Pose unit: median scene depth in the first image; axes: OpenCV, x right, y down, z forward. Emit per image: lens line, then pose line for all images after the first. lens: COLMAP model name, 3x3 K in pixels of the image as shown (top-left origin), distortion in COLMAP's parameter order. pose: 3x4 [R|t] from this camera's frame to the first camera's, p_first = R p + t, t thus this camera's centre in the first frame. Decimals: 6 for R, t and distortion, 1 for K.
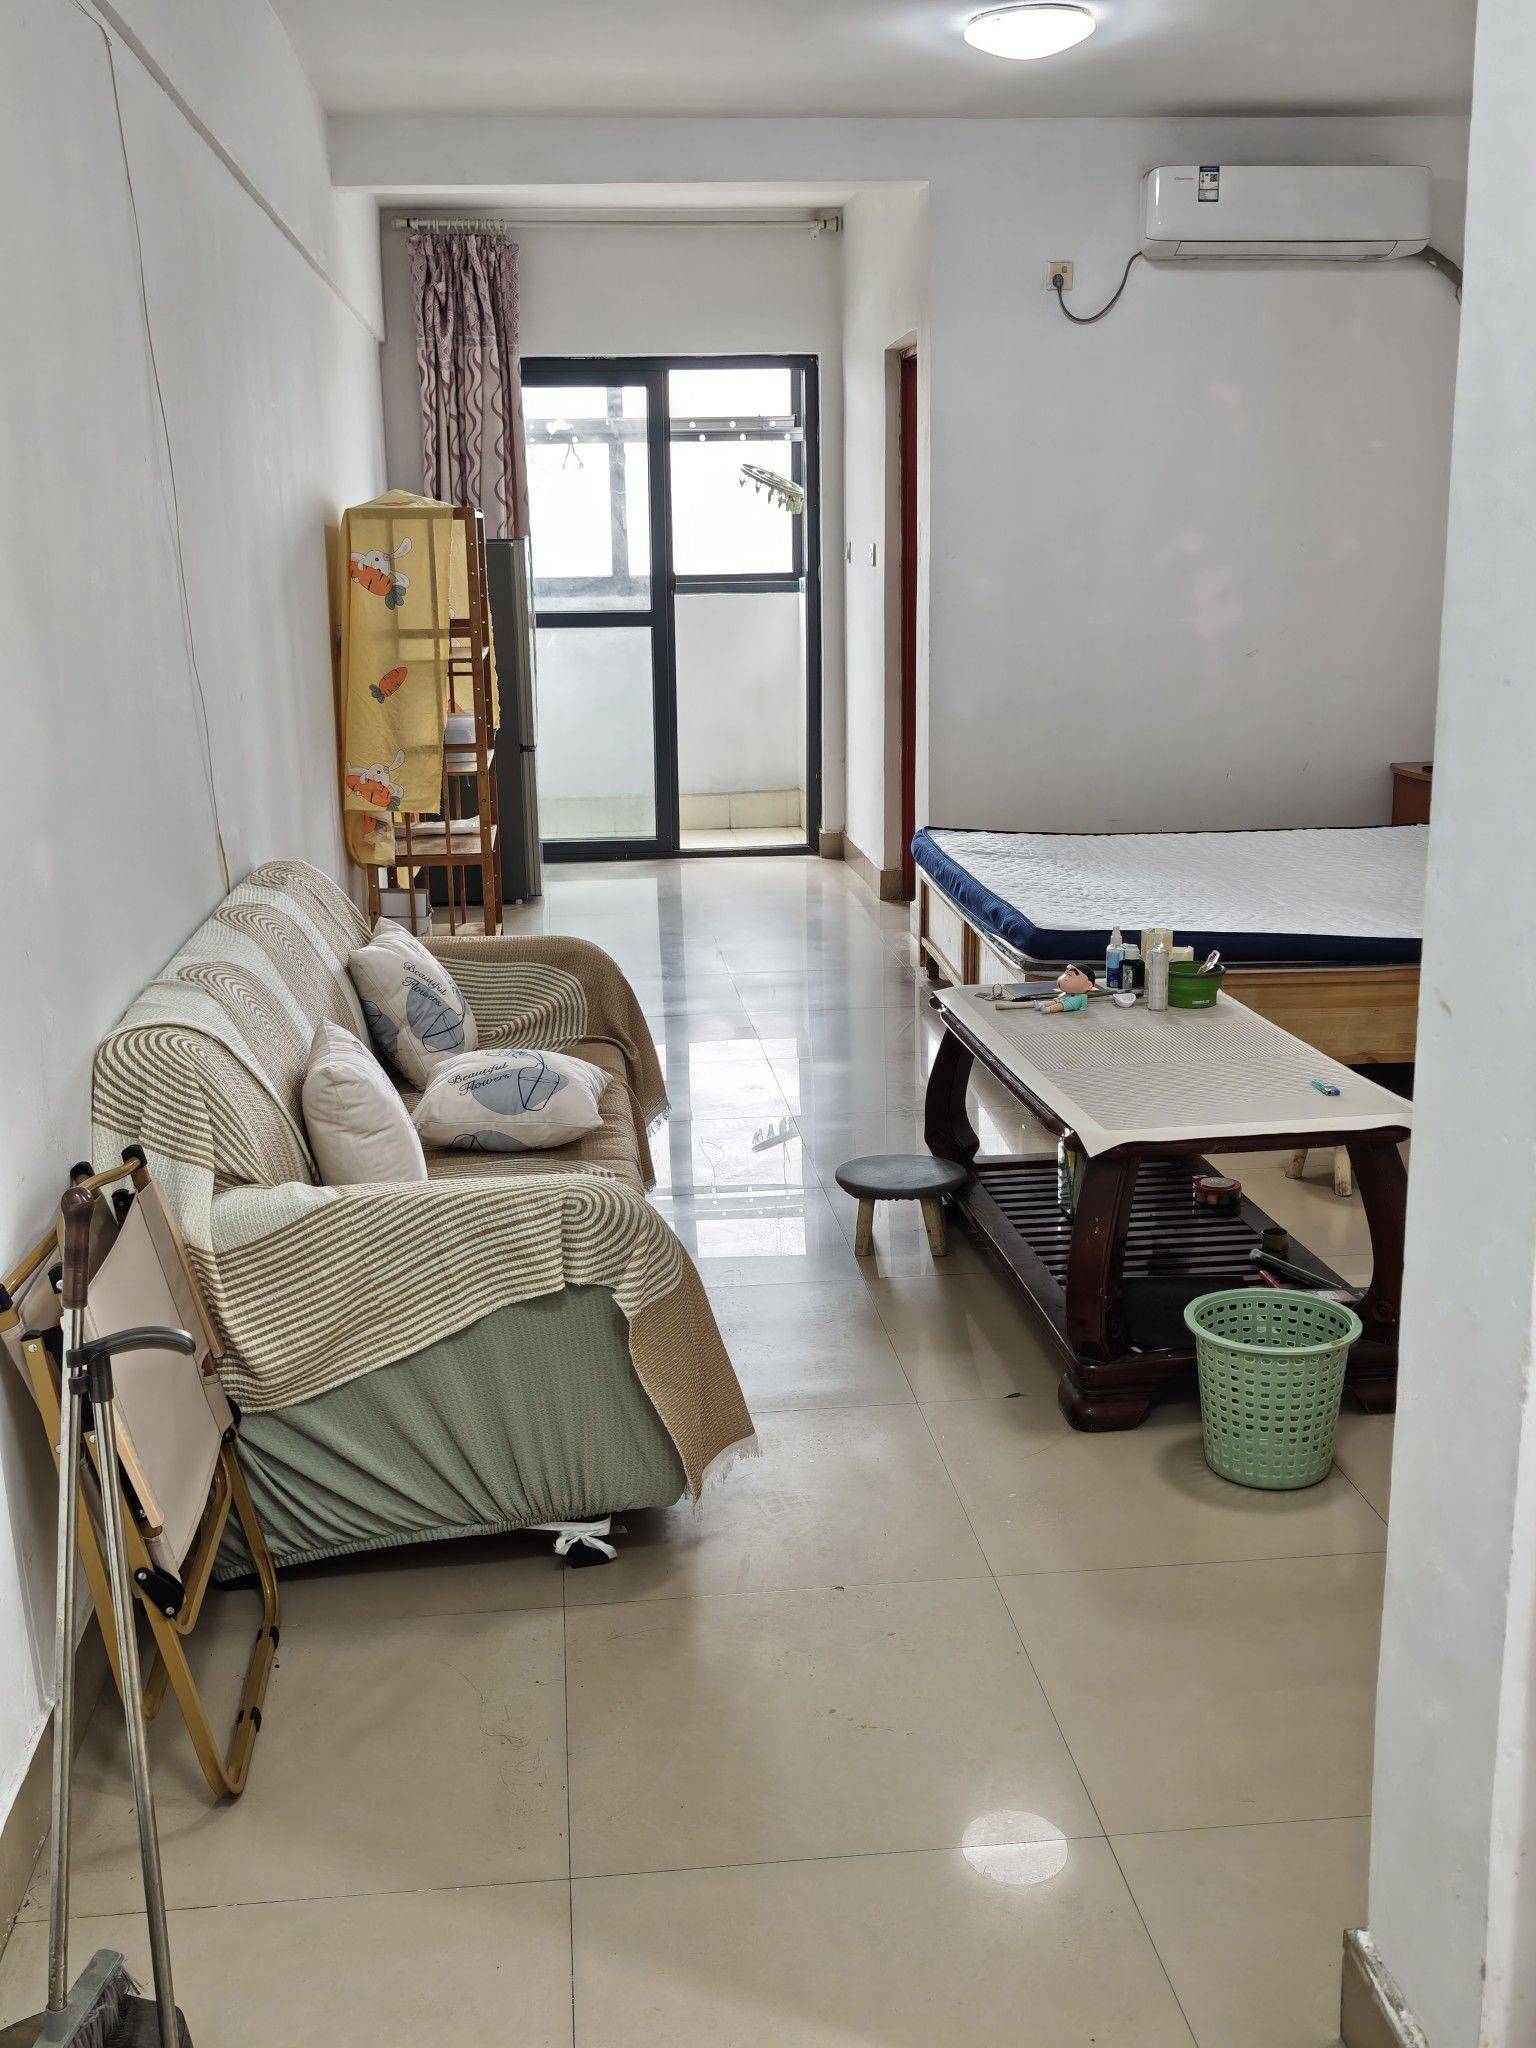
lens RADIAL K [[2140.2, 0, 768.4], [0, 2140.2, 1025.7], [0, 0, 1]] dist [0.007879, 0.000000]
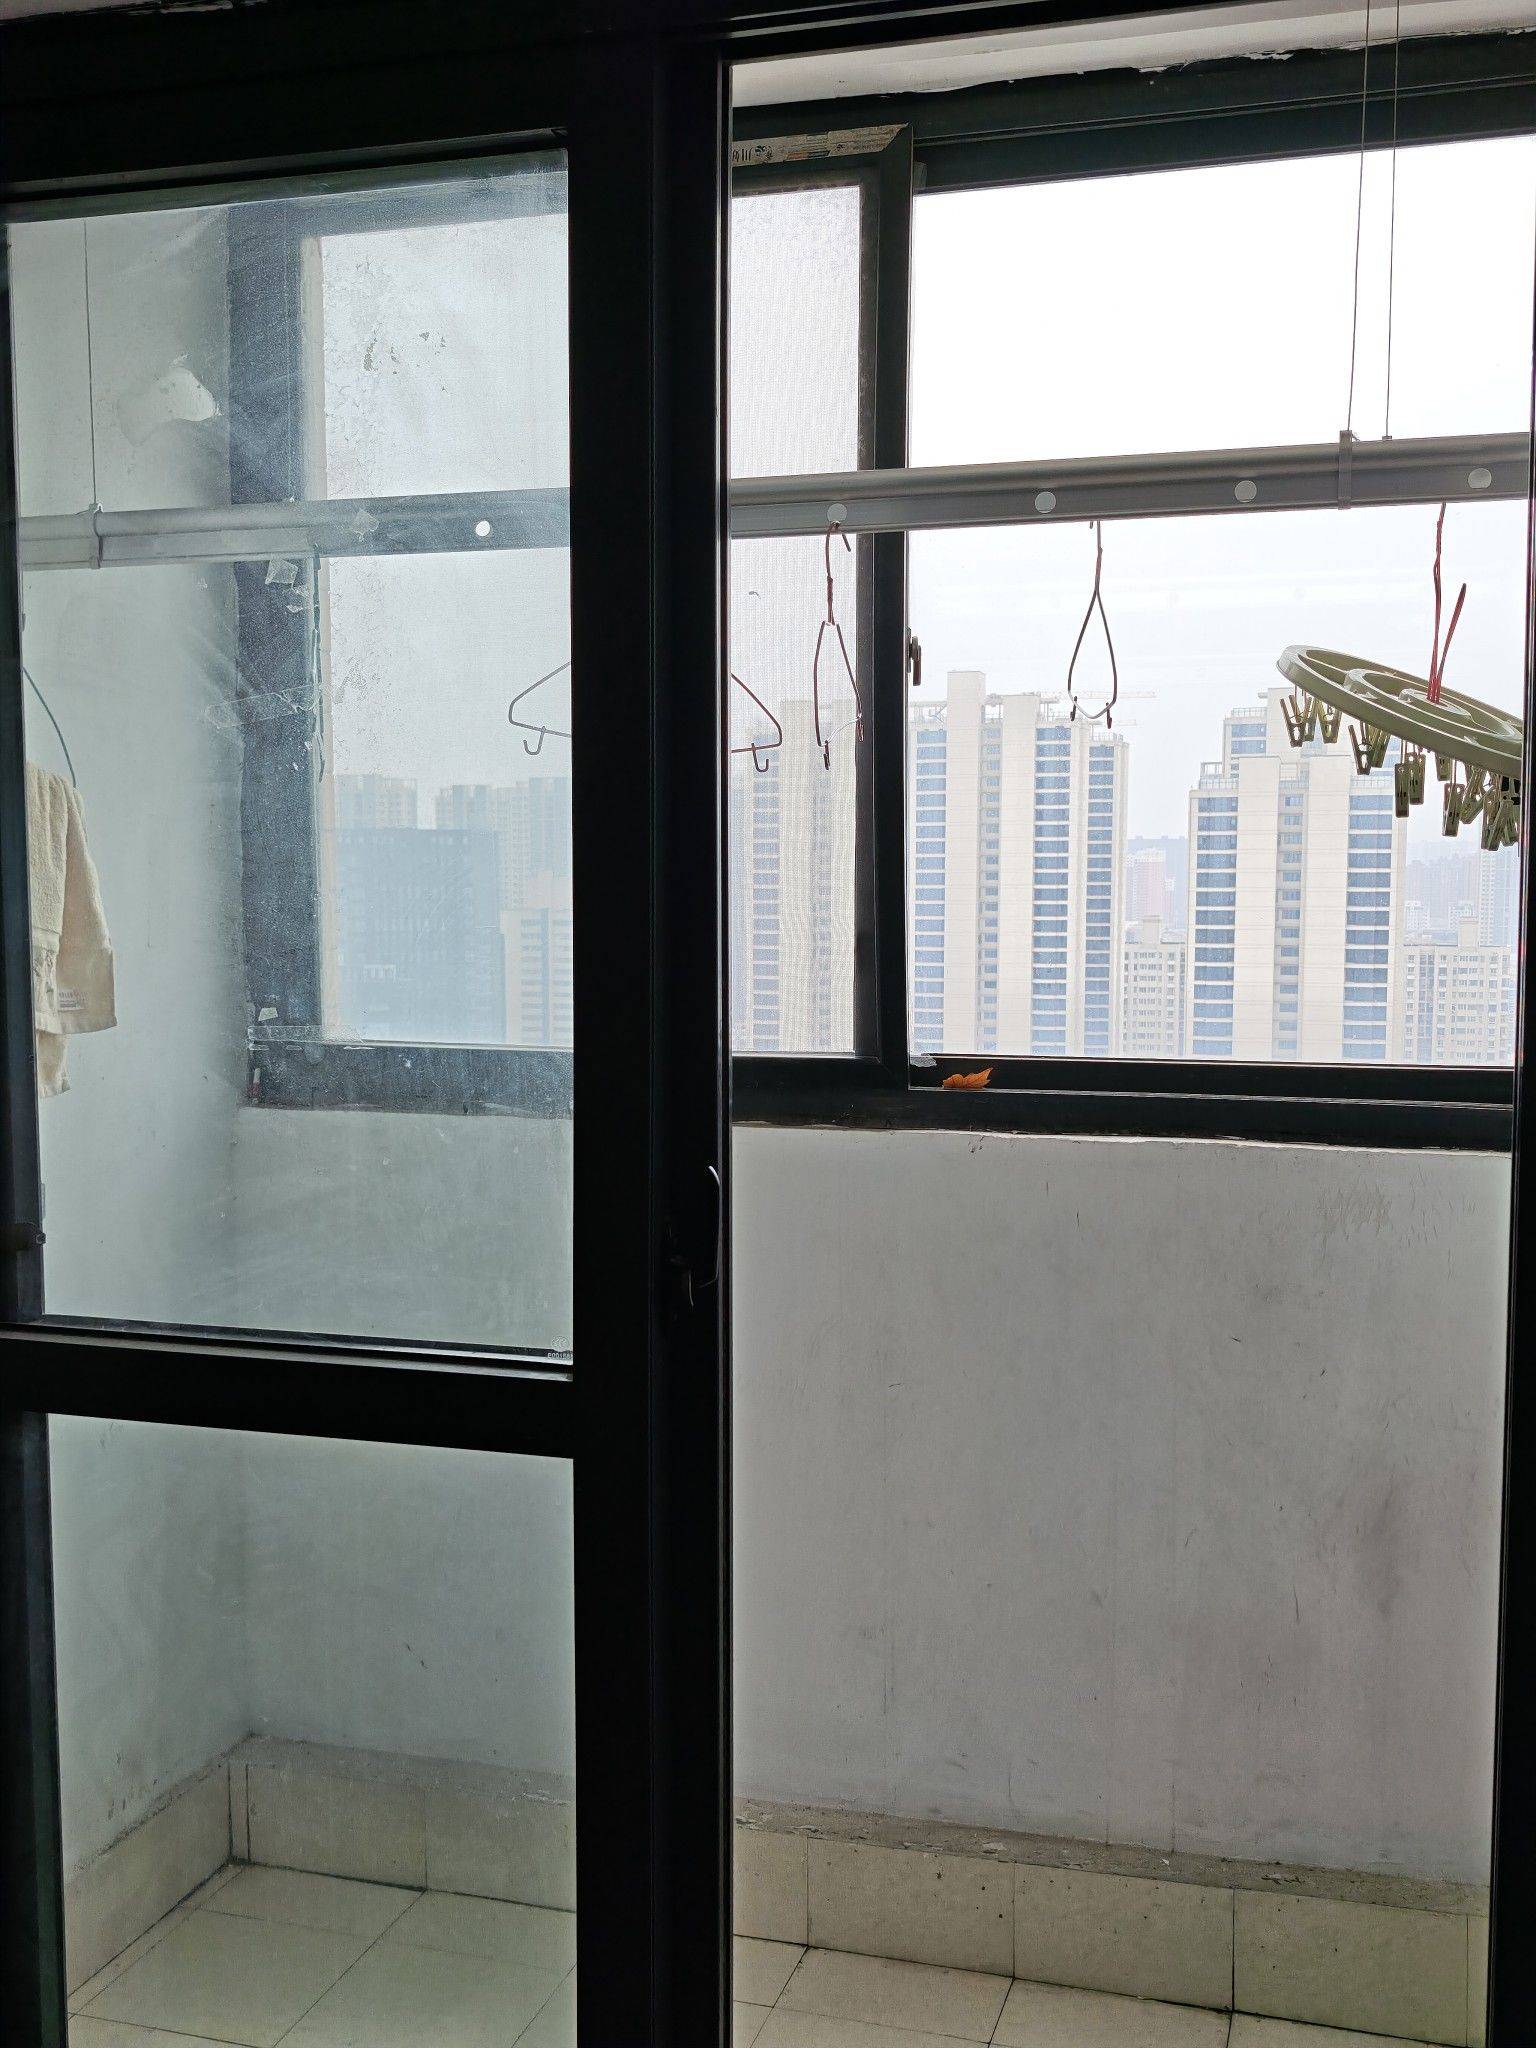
lens RADIAL K [[2140.2, 0, 767.6], [0, 2140.2, 1025.7], [0, 0, 1]] dist [0.007879, 0.000000]
pose [[0.918174, 0.051305, -0.392841, 0.028428], [-0.106304, 0.987122, -0.119543, -0.187598], [0.381649, 0.151522, 0.911803, 0.771459]]
